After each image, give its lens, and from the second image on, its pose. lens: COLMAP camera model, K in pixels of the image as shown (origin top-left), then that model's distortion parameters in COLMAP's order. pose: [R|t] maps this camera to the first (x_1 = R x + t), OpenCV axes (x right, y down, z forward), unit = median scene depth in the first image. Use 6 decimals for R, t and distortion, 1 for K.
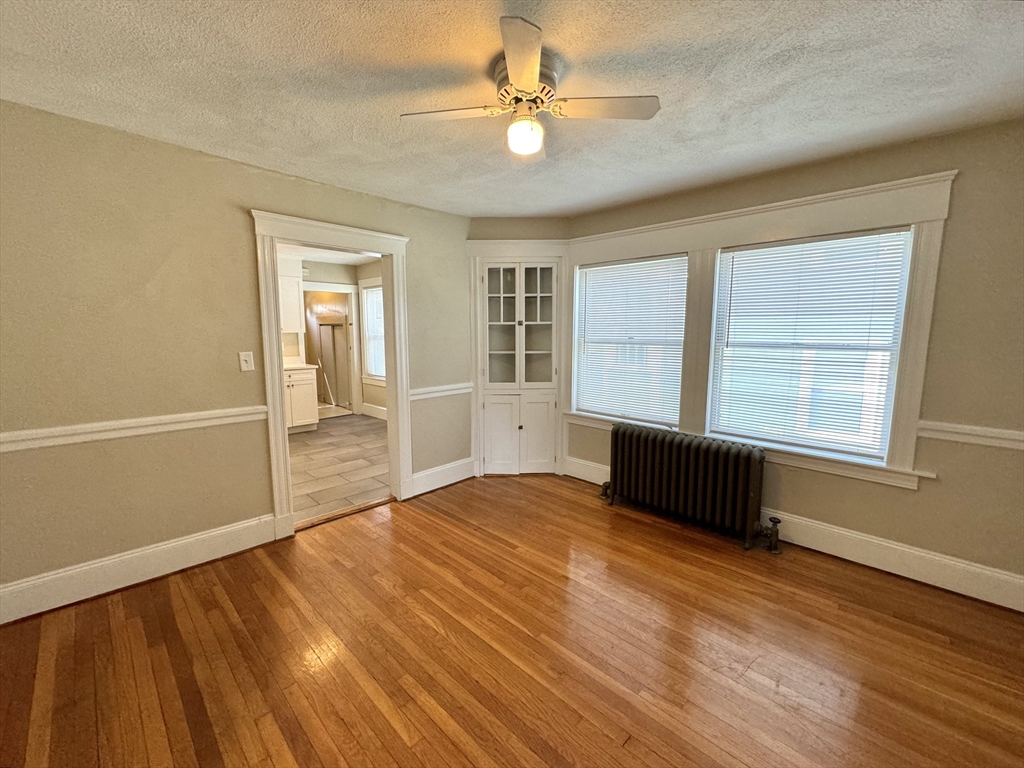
lens RADIAL K [[421.8, 0, 512.0], [0, 421.8, 384.0], [0, 0, 1]] dist [0.000685, 0.000275]
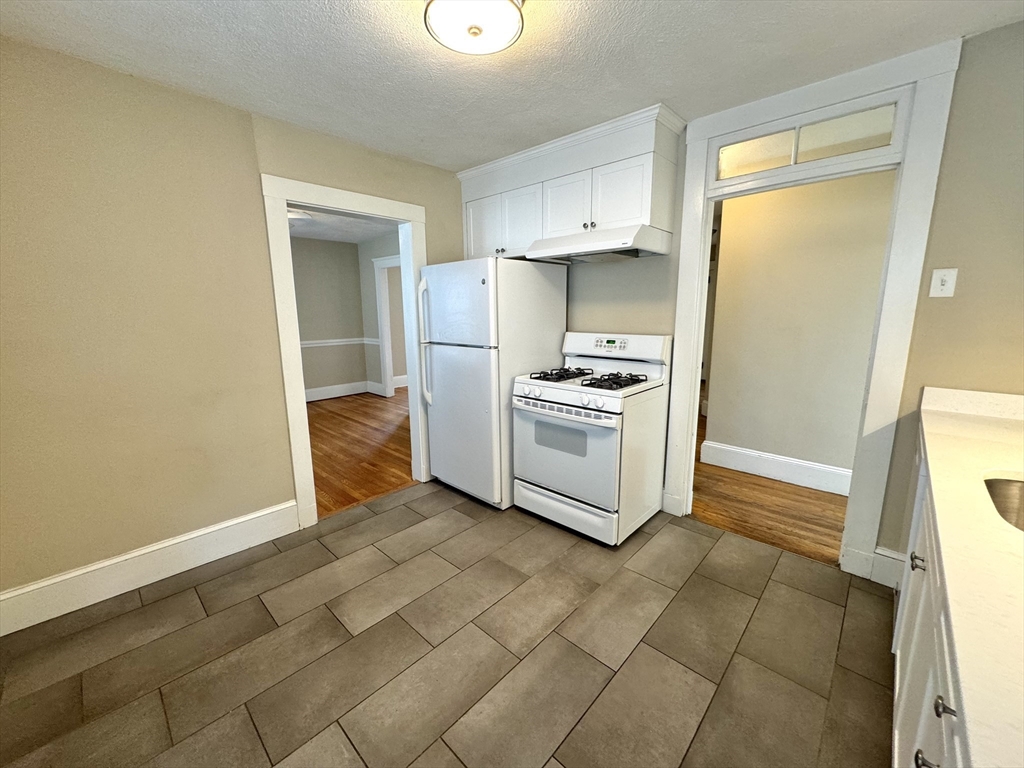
lens RADIAL K [[407.4, 0, 511.4], [0, 407.4, 382.2], [0, 0, 1]] dist [-0.000975, 0.000224]
pose [[-0.999800, 0.010643, -0.016951, -0.815725], [0.005006, 0.952951, 0.303083, -0.263734], [0.019380, 0.302937, -0.952813, 2.115247]]
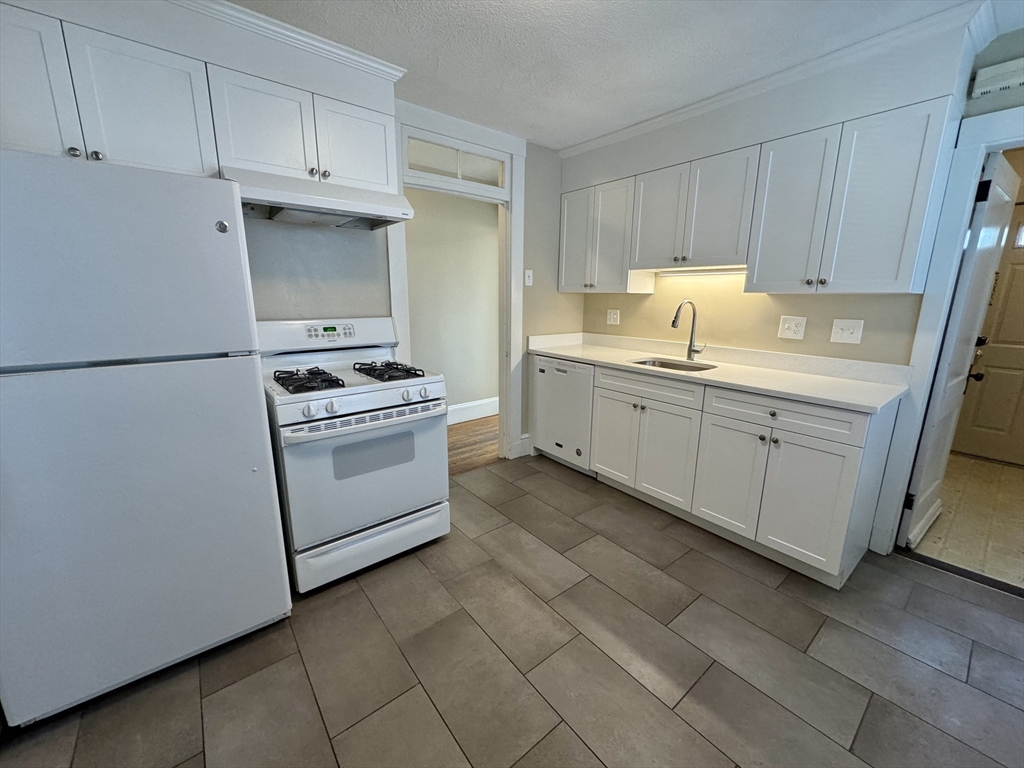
lens RADIAL K [[407.4, 0, 511.4], [0, 407.4, 382.2], [0, 0, 1]] dist [-0.000975, 0.000224]
pose [[-0.123668, 0.206651, -0.970568, -0.332945], [-0.134765, 0.965517, 0.222747, -0.181350], [0.983130, 0.158345, -0.091554, 1.588851]]
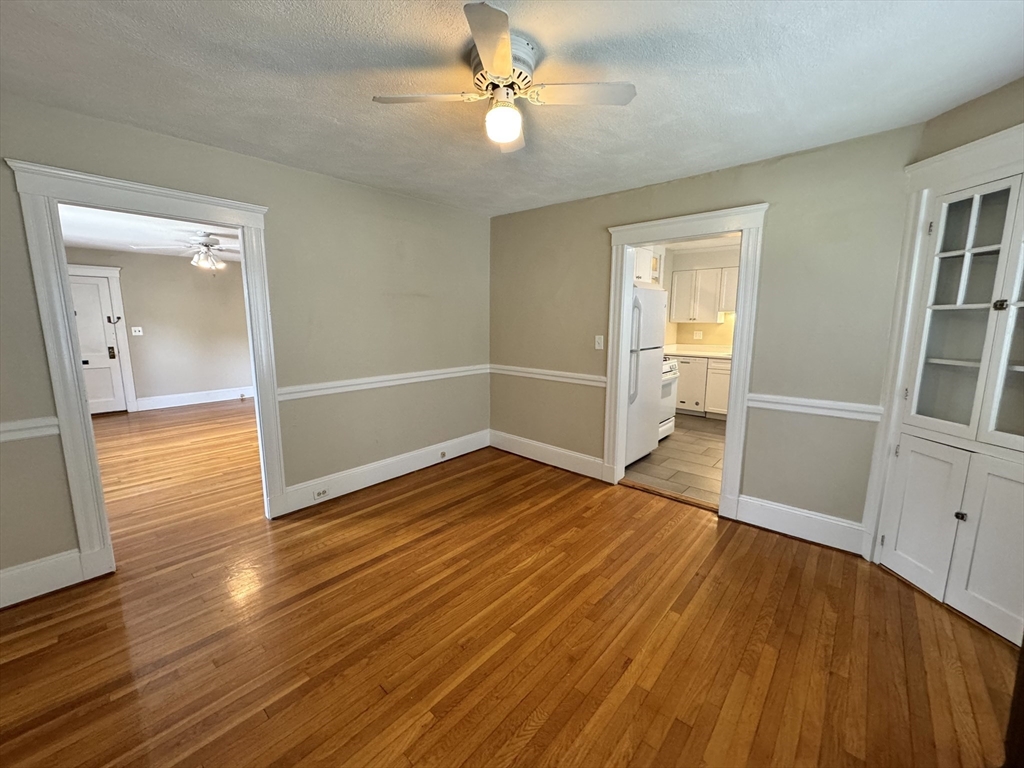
lens RADIAL K [[407.4, 0, 511.4], [0, 407.4, 382.2], [0, 0, 1]] dist [-0.000975, 0.000224]
pose [[0.047139, 0.150542, -0.987479, 0.639461], [-0.129200, 0.981193, 0.143416, -0.075078], [0.990497, 0.120822, 0.065702, 0.609015]]
